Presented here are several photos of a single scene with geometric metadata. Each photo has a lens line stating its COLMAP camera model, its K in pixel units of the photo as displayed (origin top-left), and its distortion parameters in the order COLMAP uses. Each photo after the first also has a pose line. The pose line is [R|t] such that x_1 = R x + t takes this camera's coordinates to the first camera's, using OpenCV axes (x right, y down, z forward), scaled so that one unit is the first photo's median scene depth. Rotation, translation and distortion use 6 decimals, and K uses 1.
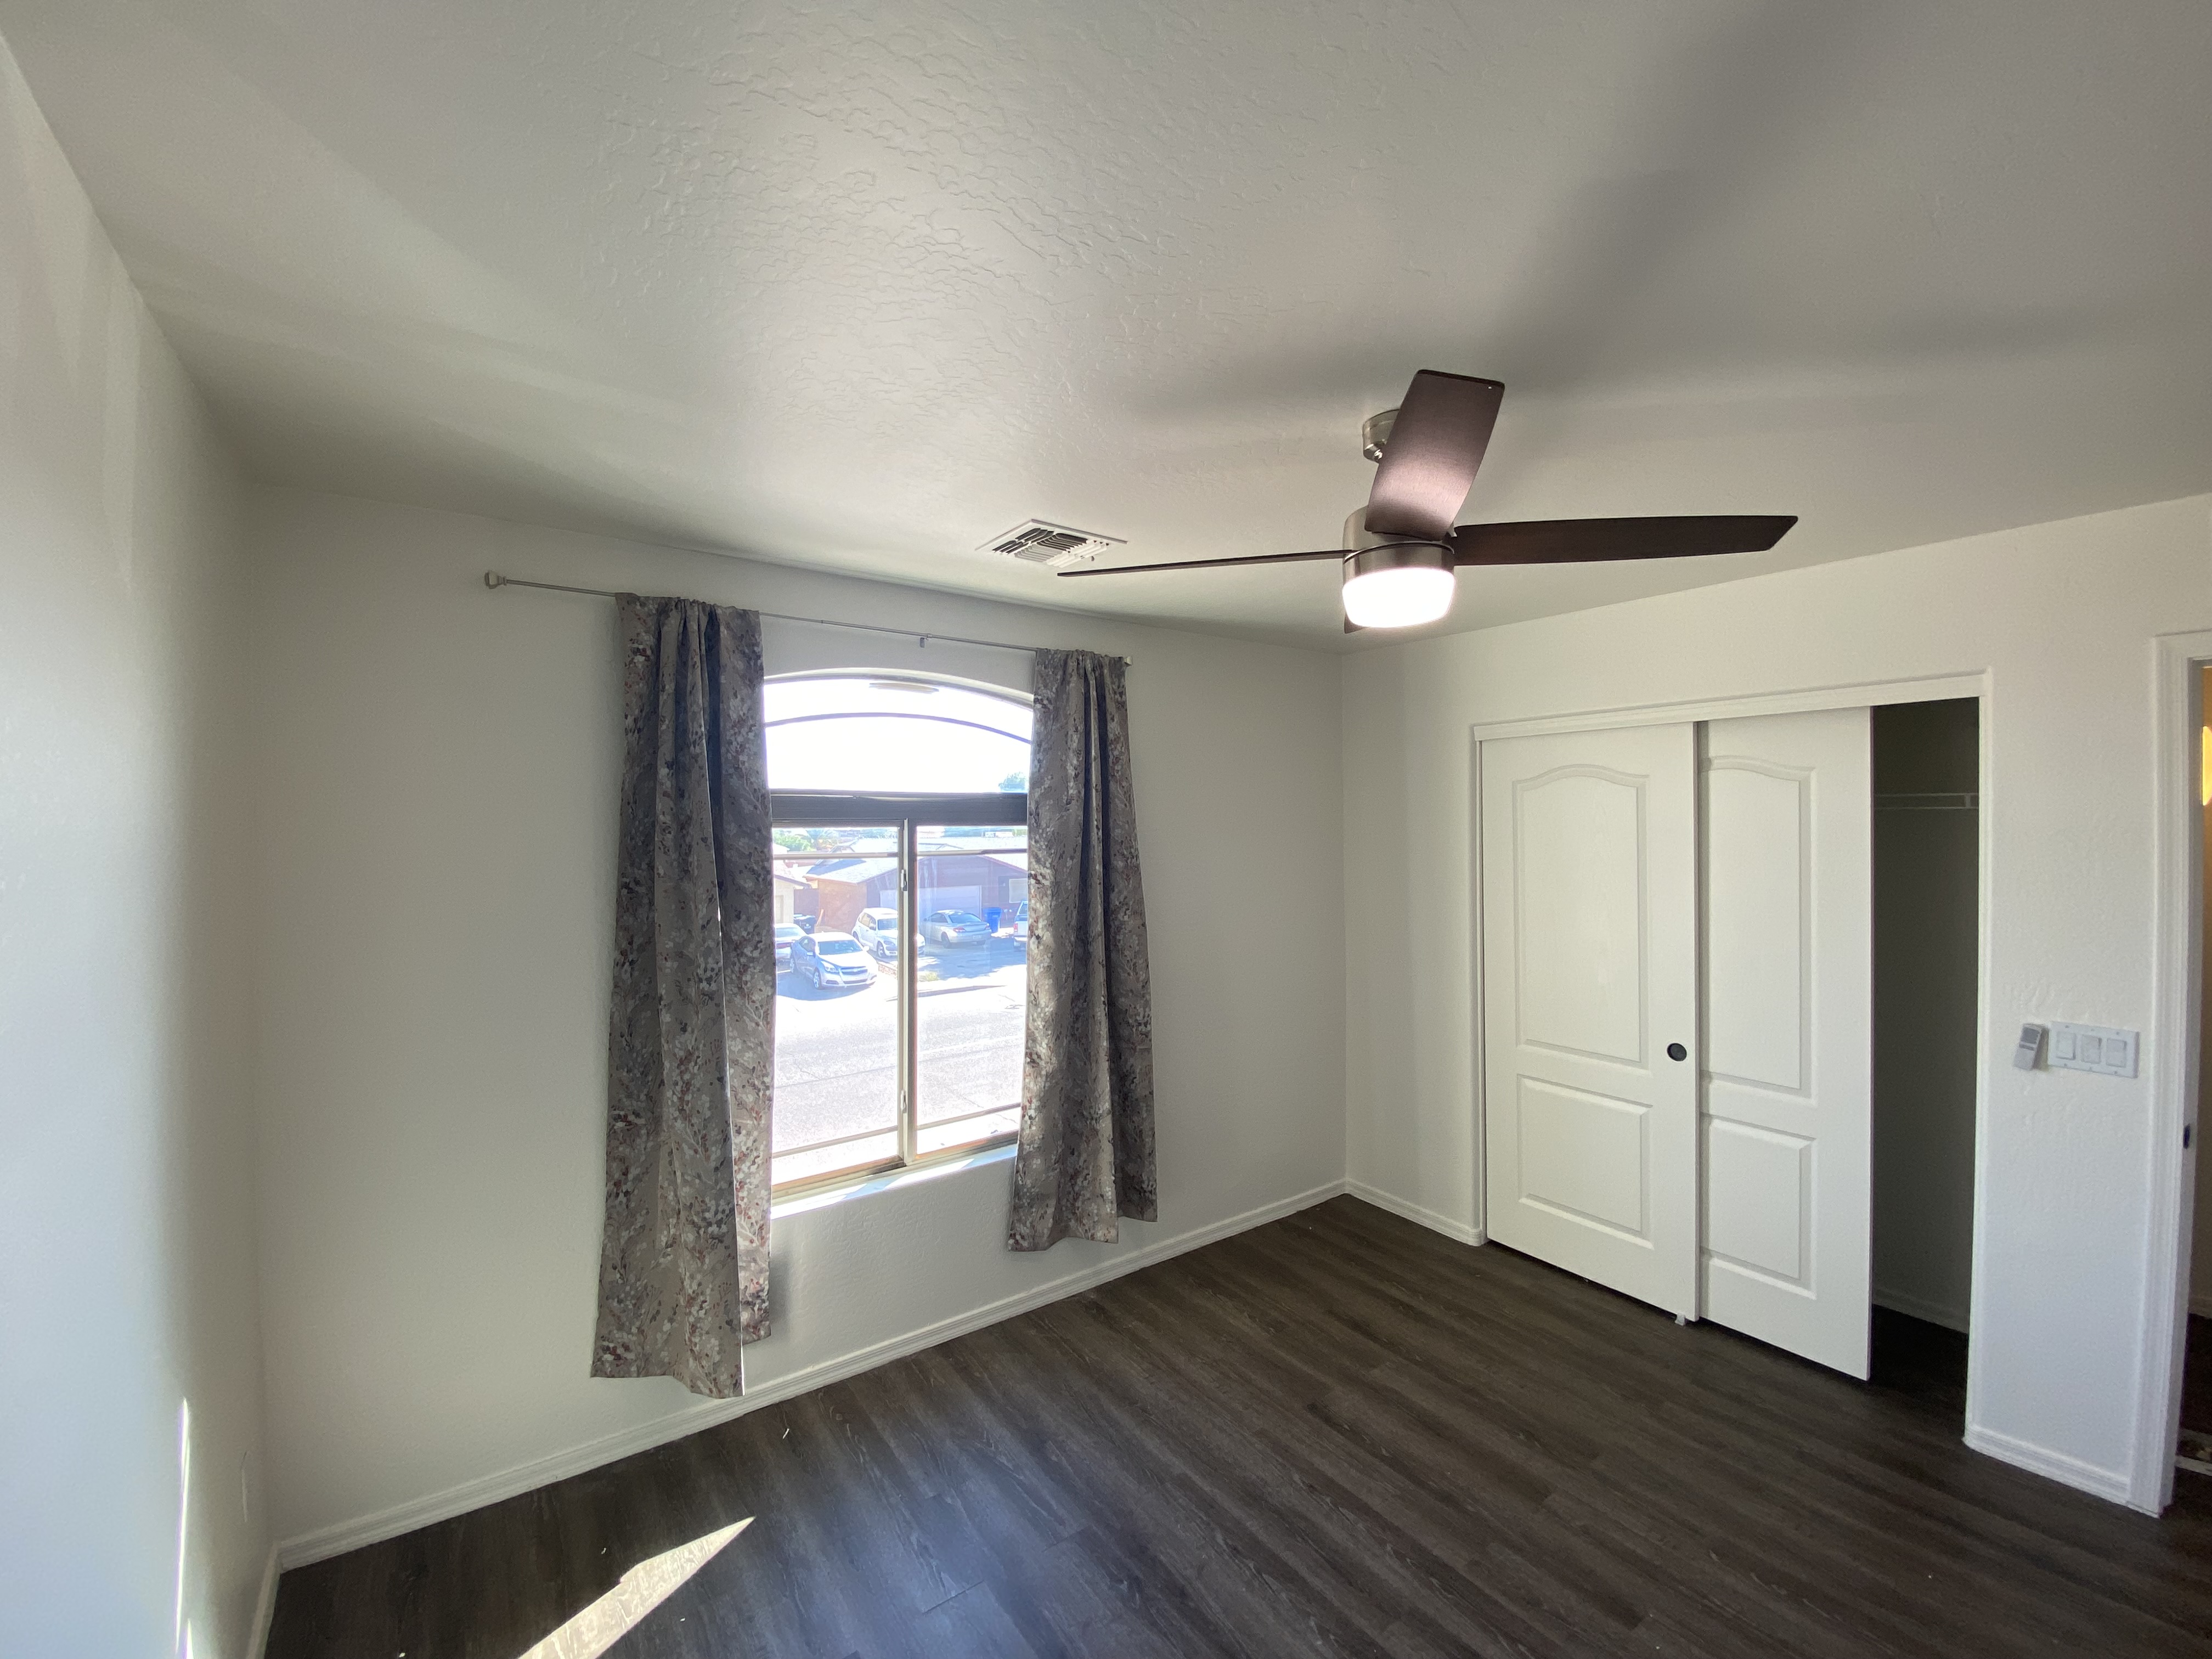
lens RADIAL K [[884.3, 0, 1108.5], [0, 884.3, 819.9], [0, 0, 1]] dist [0.029084, -0.020878]
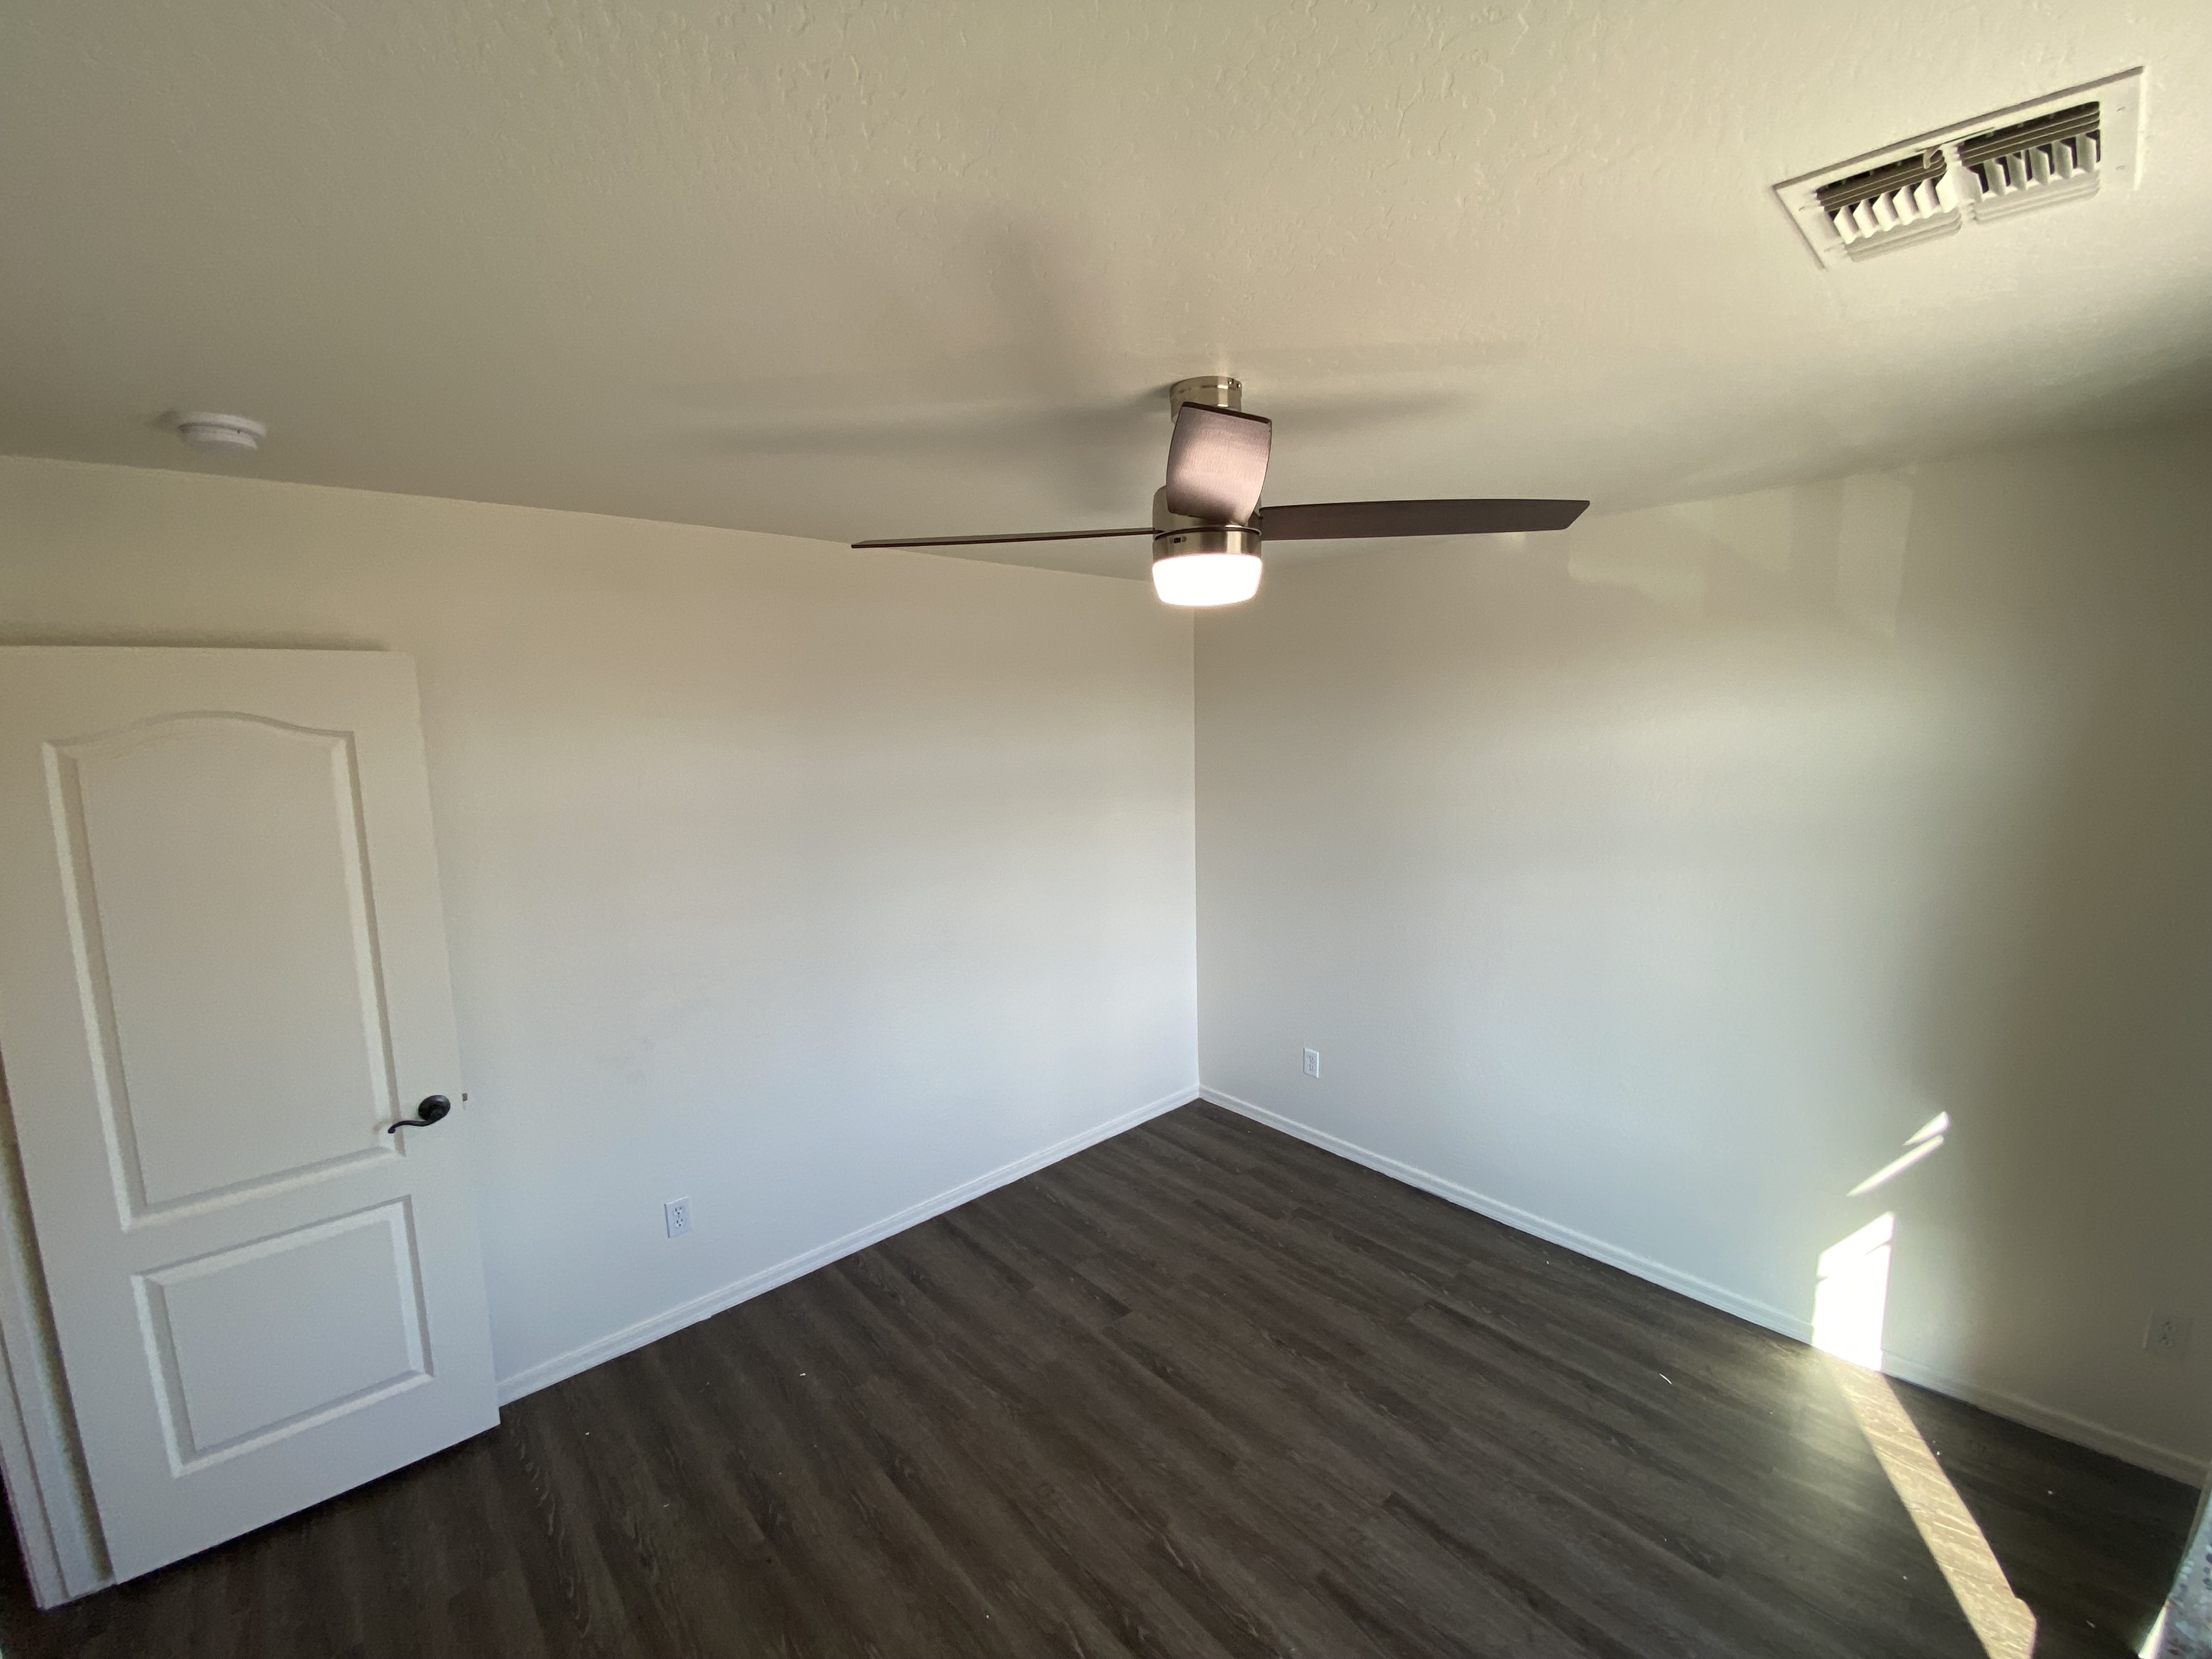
lens RADIAL K [[915.3, 0, 1106.0], [0, 915.3, 829.5], [0, 0, 1]] dist [0.016795, -0.019141]
pose [[-0.992938, 0.036789, -0.112789, 0.322840], [0.022474, 0.991819, 0.125655, -0.062496], [0.116489, 0.122233, -0.985642, 1.122685]]
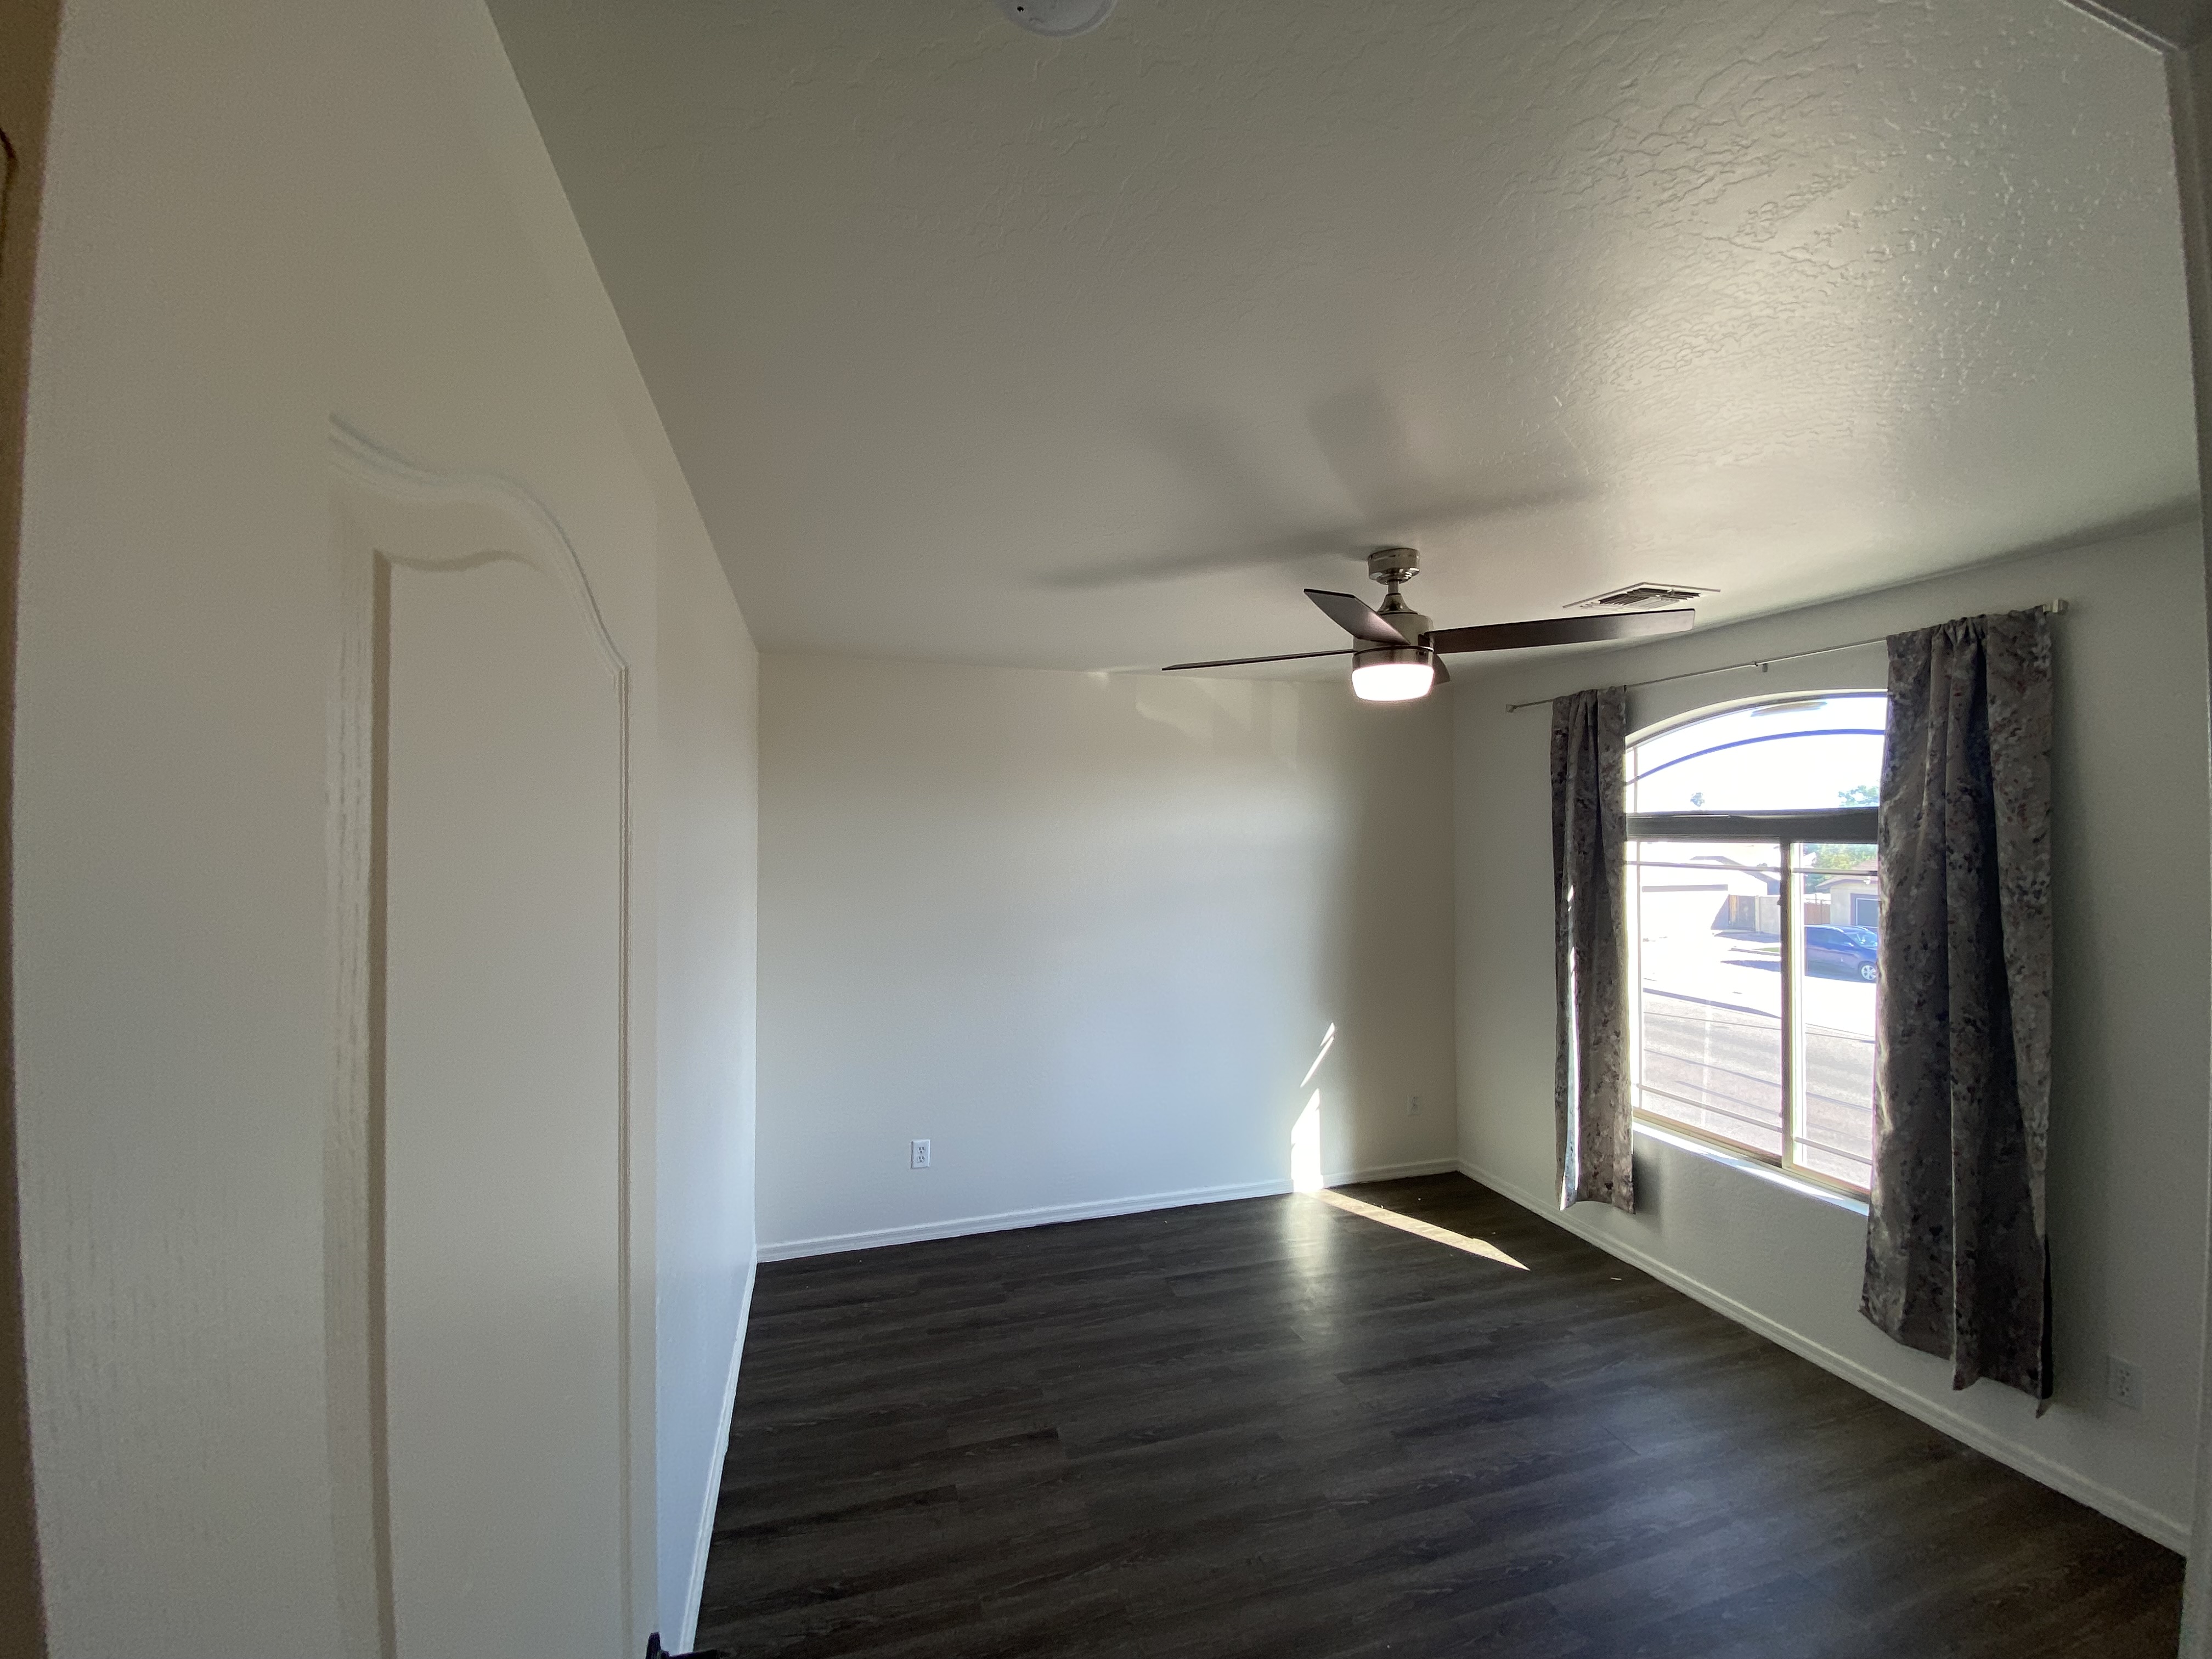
lens RADIAL K [[900.2, 0, 1098.8], [0, 900.2, 821.1], [0, 0, 1]] dist [0.014540, -0.017578]
pose [[-0.322821, -0.005540, -0.946444, 1.013648], [0.013274, 0.999858, -0.010380, -0.018126], [0.946367, -0.015914, -0.322701, 0.576226]]
